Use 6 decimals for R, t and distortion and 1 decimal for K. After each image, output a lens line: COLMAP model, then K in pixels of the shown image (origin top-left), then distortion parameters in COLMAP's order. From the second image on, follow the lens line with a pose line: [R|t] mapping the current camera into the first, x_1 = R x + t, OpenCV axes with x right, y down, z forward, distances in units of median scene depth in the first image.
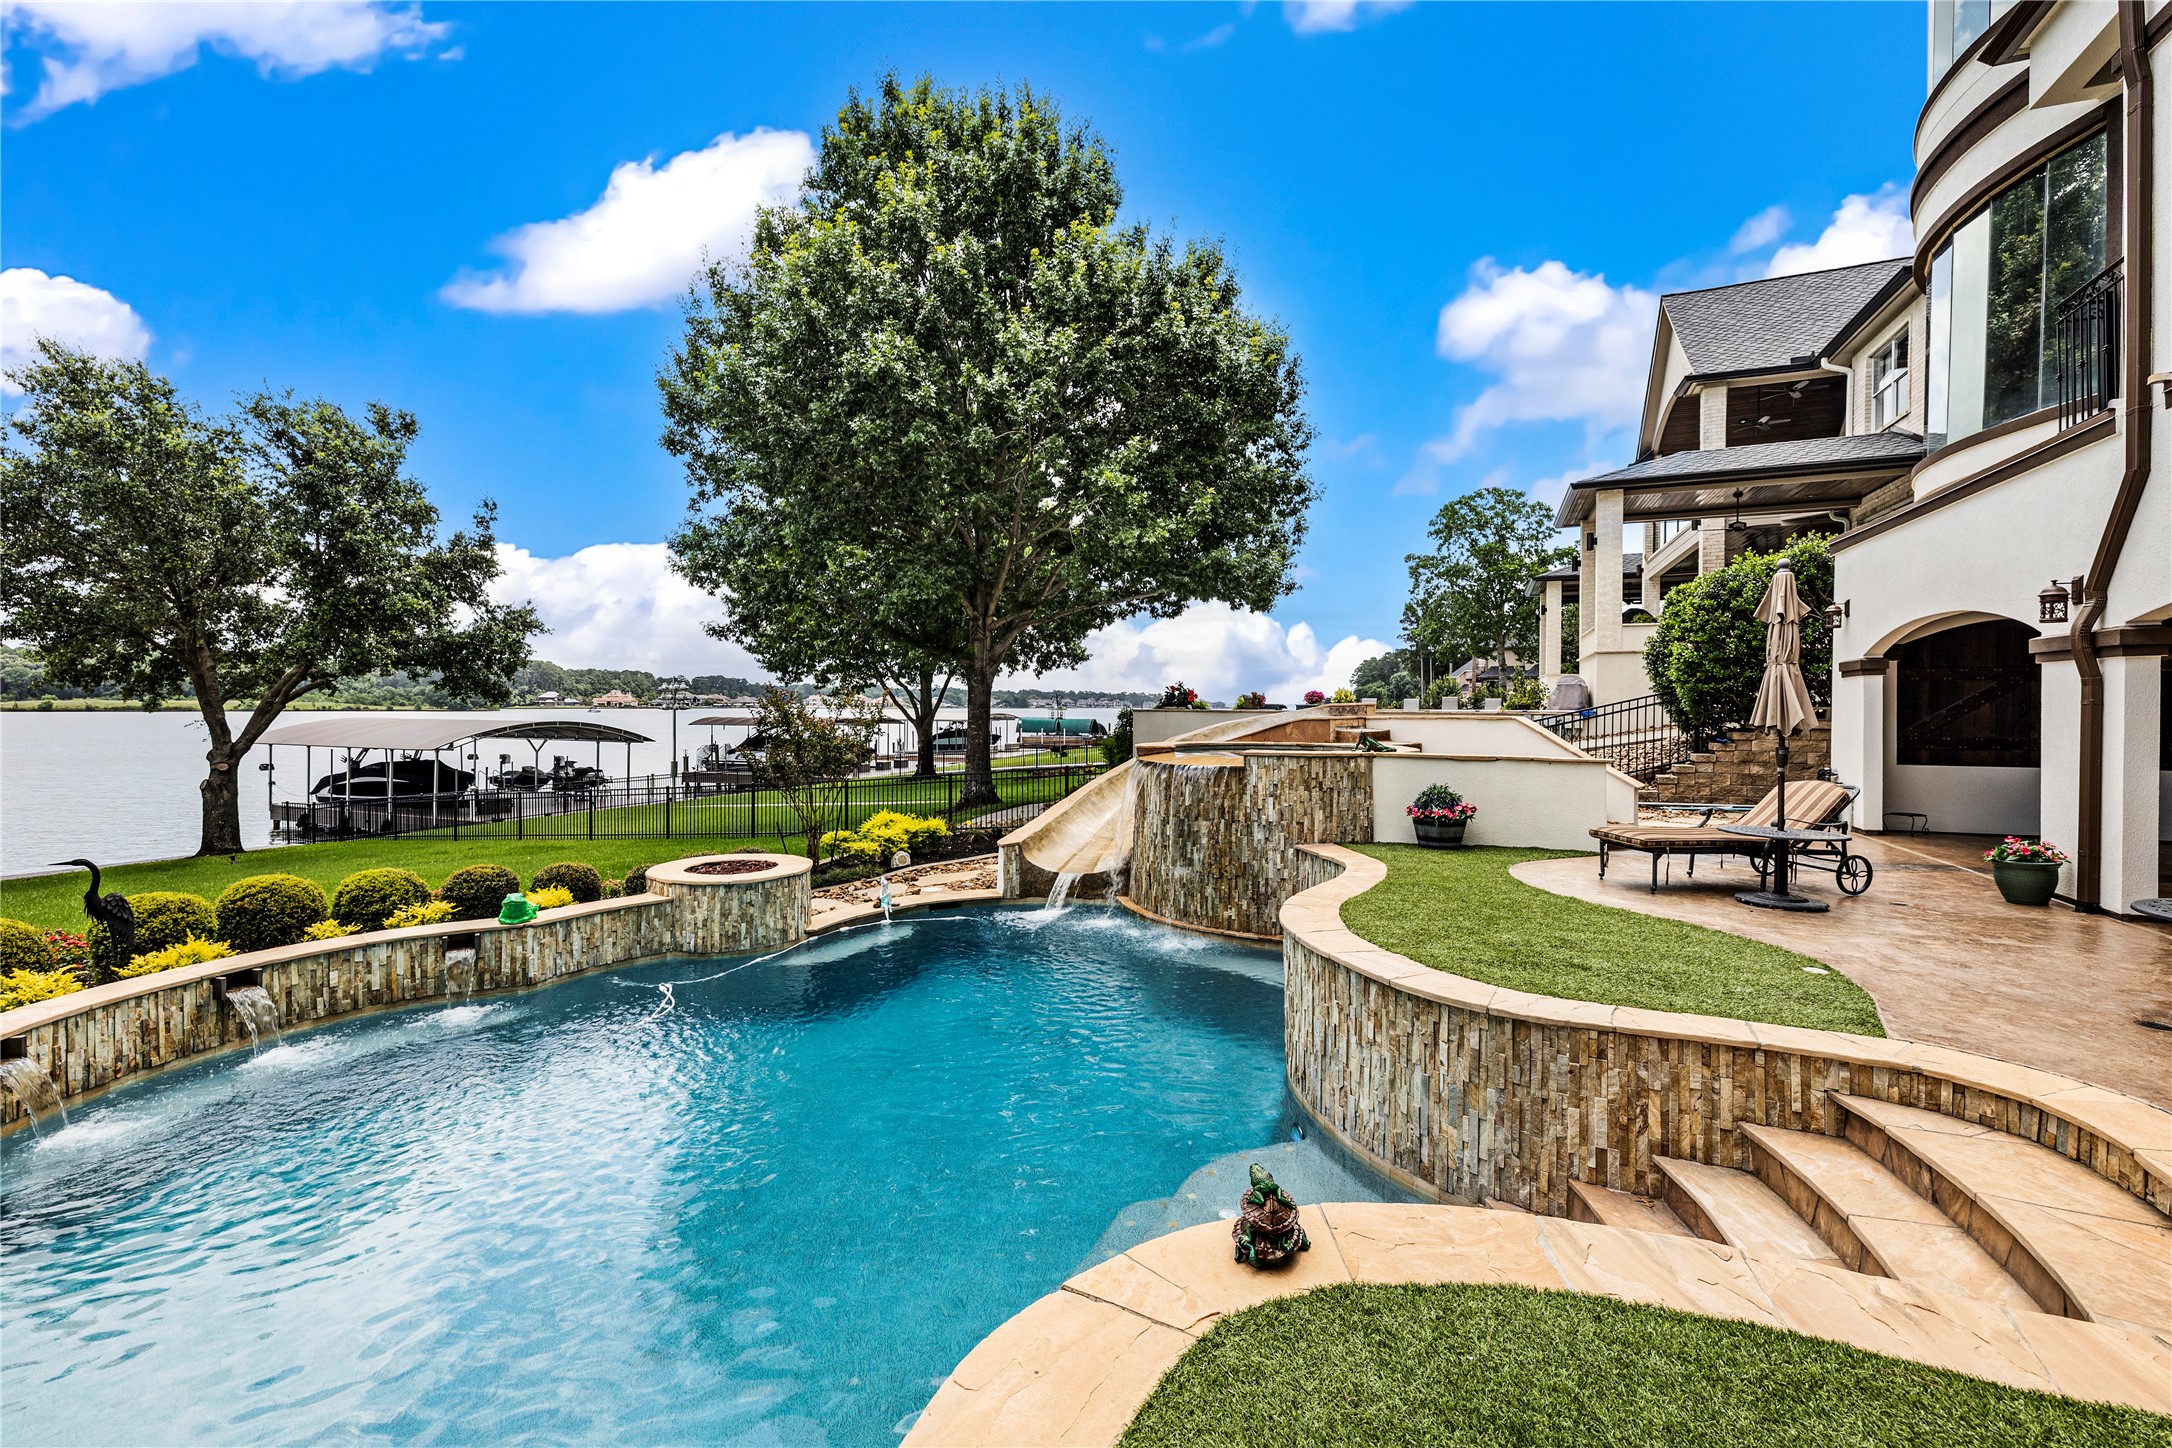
lens RADIAL K [[916.9, 0, 1085.0], [0, 916.9, 715.2], [0, 0, 1]] dist [0.000972, -0.000080]
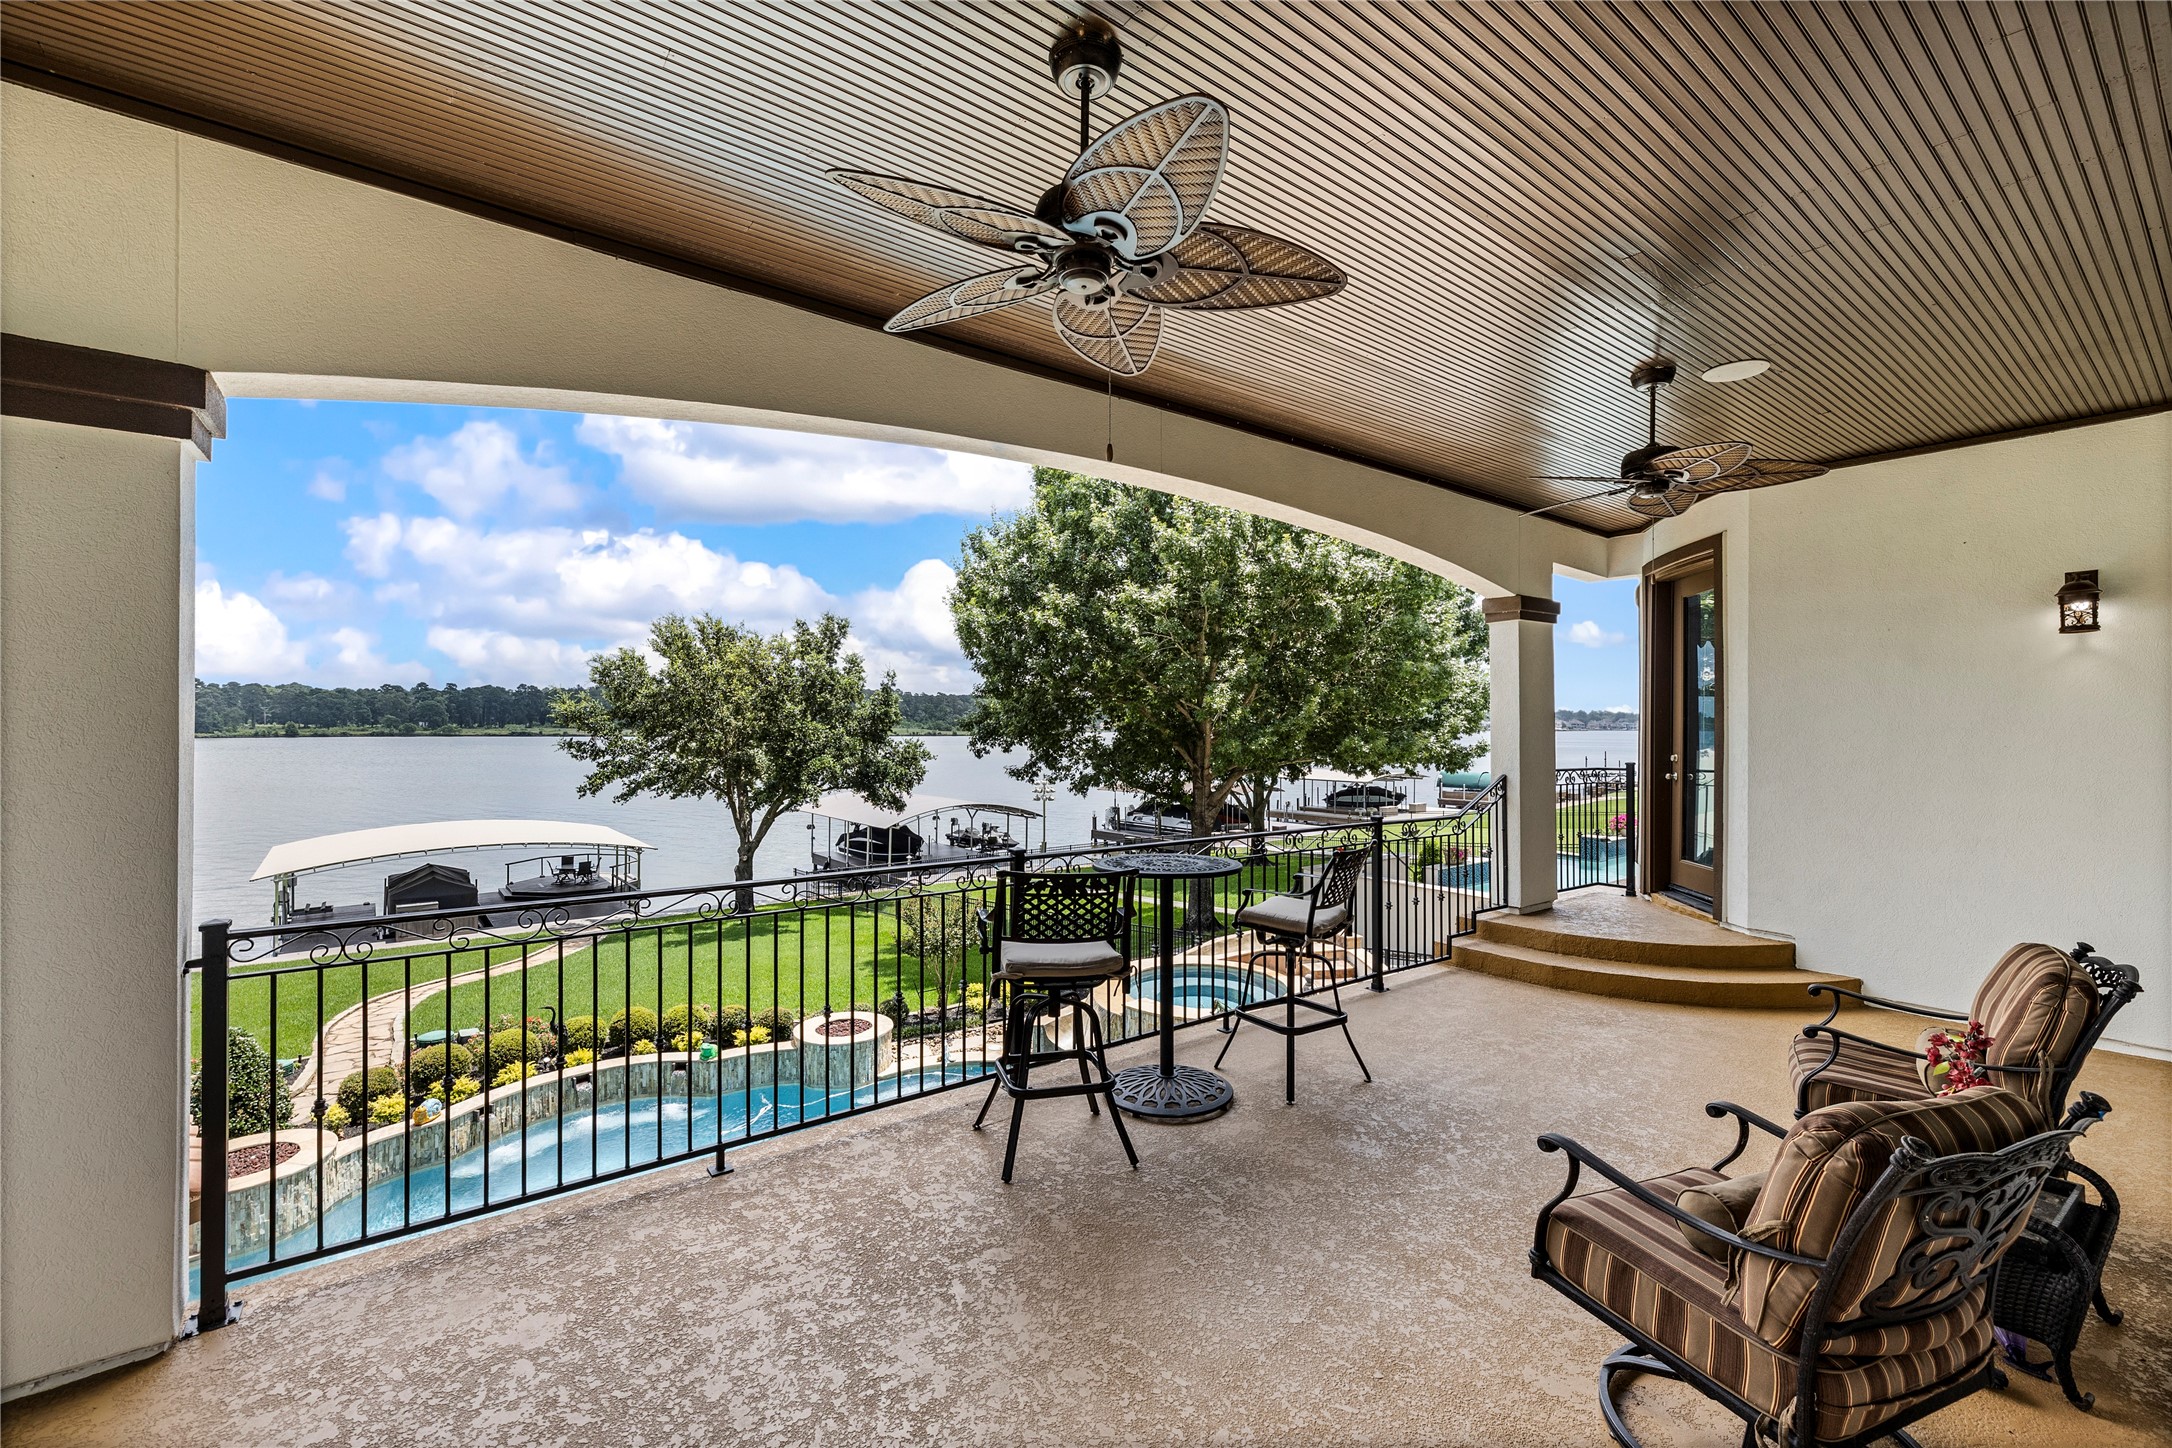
lens RADIAL K [[916.9, 0, 1085.0], [0, 916.9, 715.2], [0, 0, 1]] dist [0.000972, -0.000080]
pose [[0.868497, -0.005783, -0.495660, 0.412290], [-0.003820, 0.999824, -0.018357, -0.186922], [0.495679, 0.017836, 0.868323, -0.104508]]
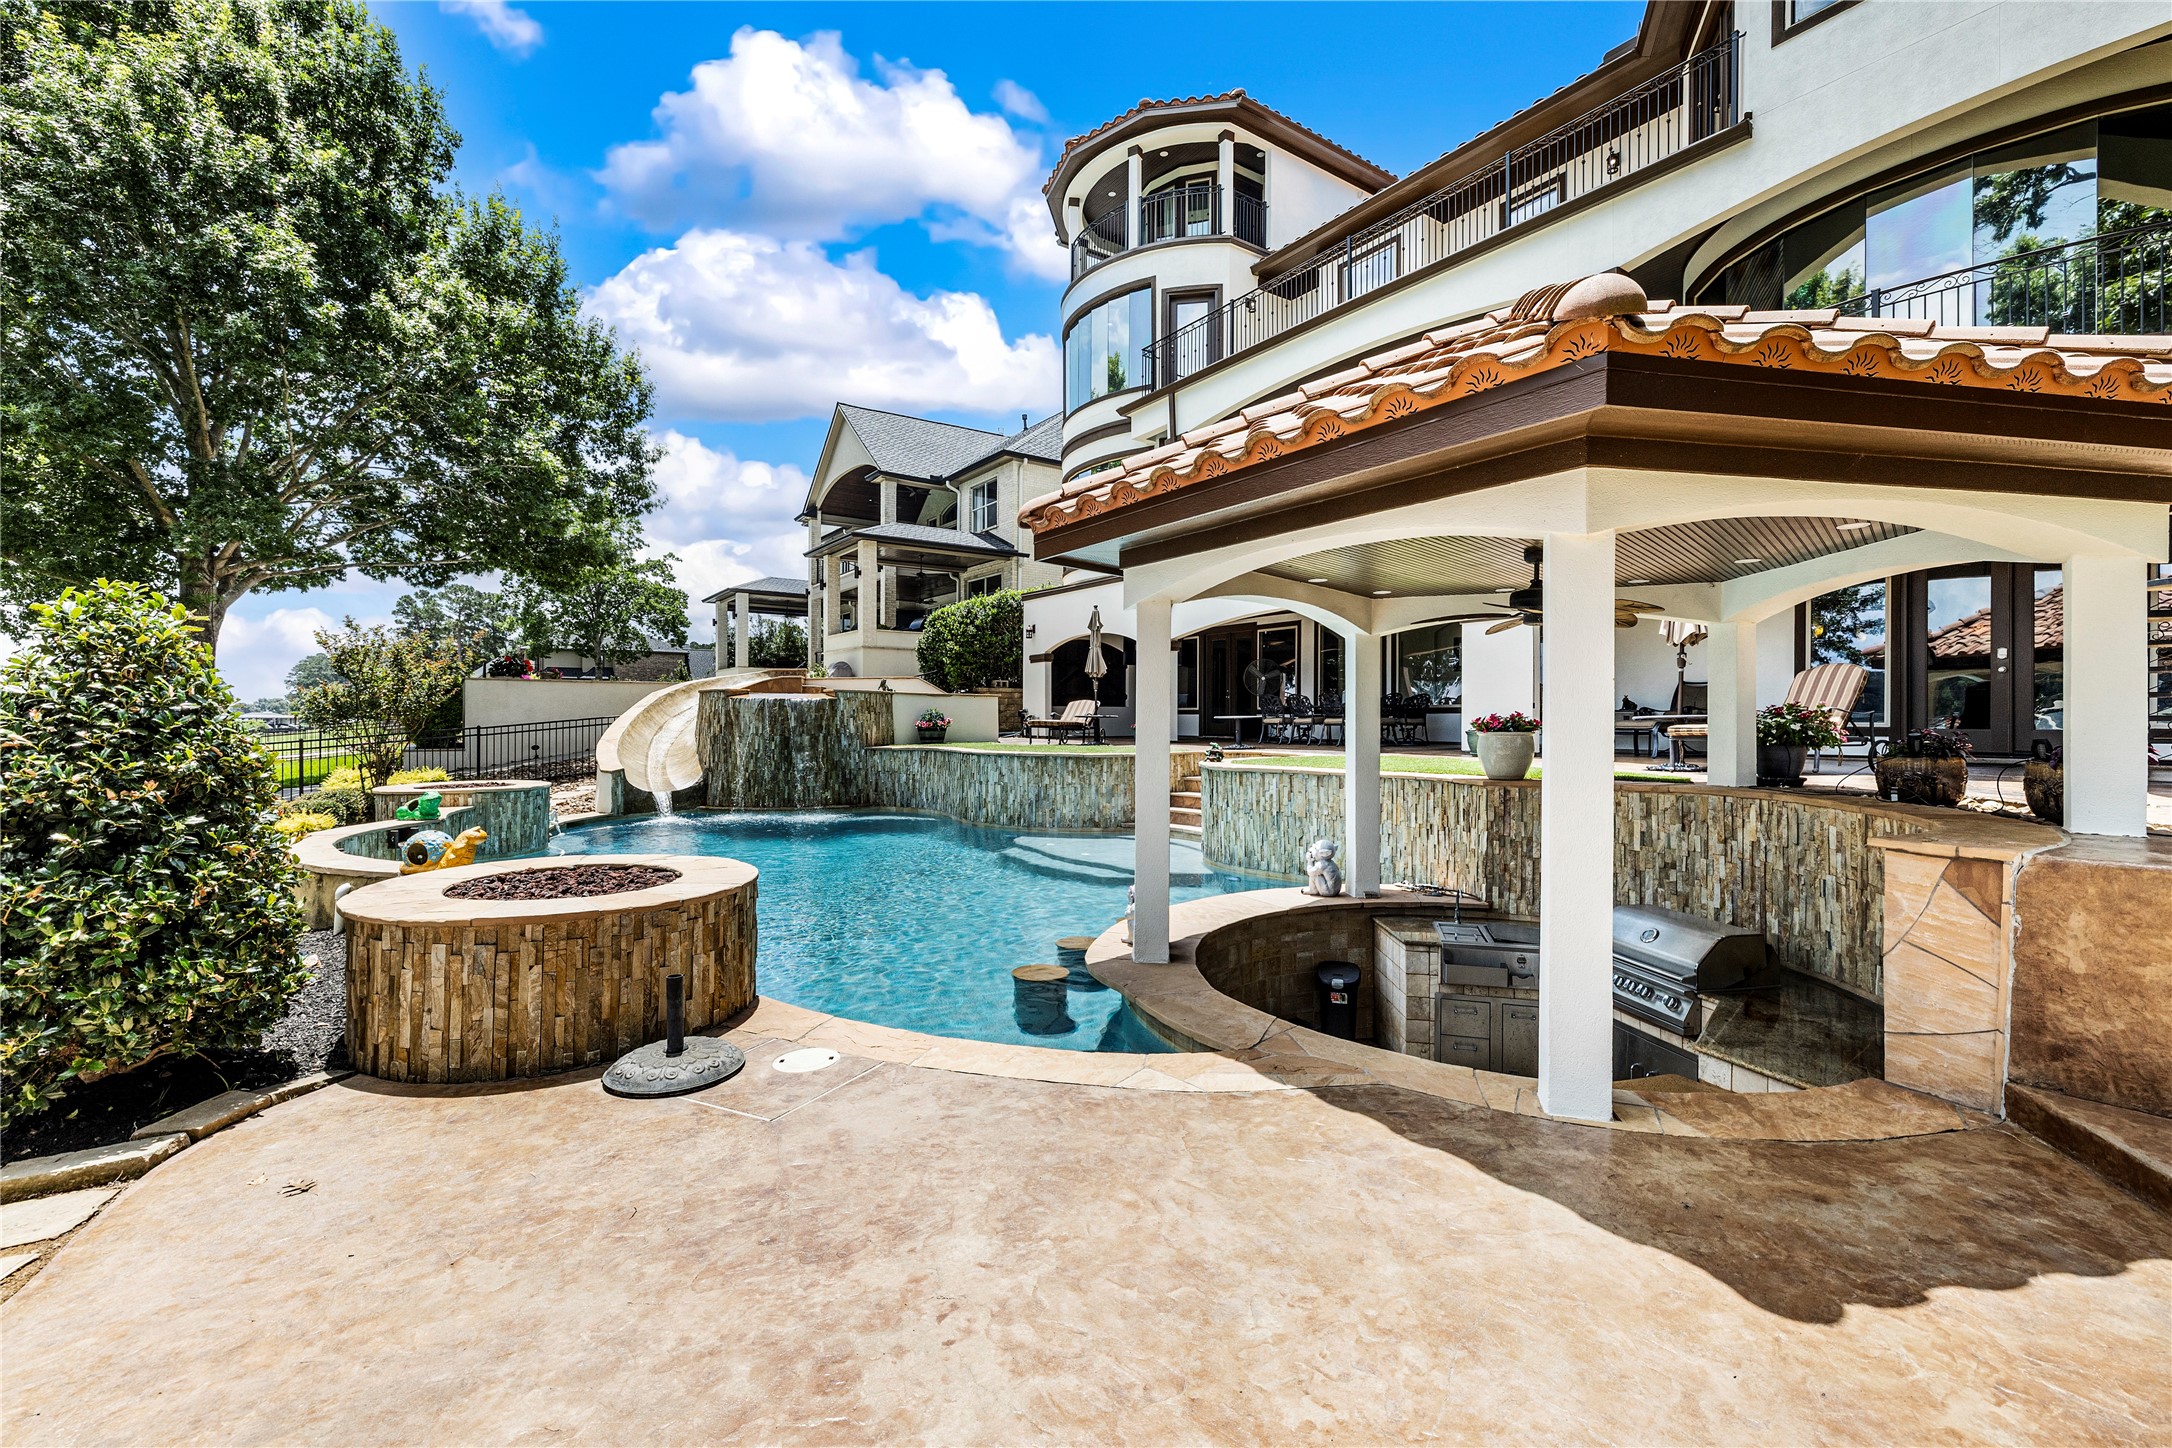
lens RADIAL K [[916.9, 0, 1085.0], [0, 916.9, 715.2], [0, 0, 1]] dist [0.000972, -0.000080]
pose [[0.535938, -0.000516, 0.844257, -0.475629], [0.010555, 0.999926, -0.006089, 0.050792], [-0.844192, 0.012174, 0.535903, -0.098145]]
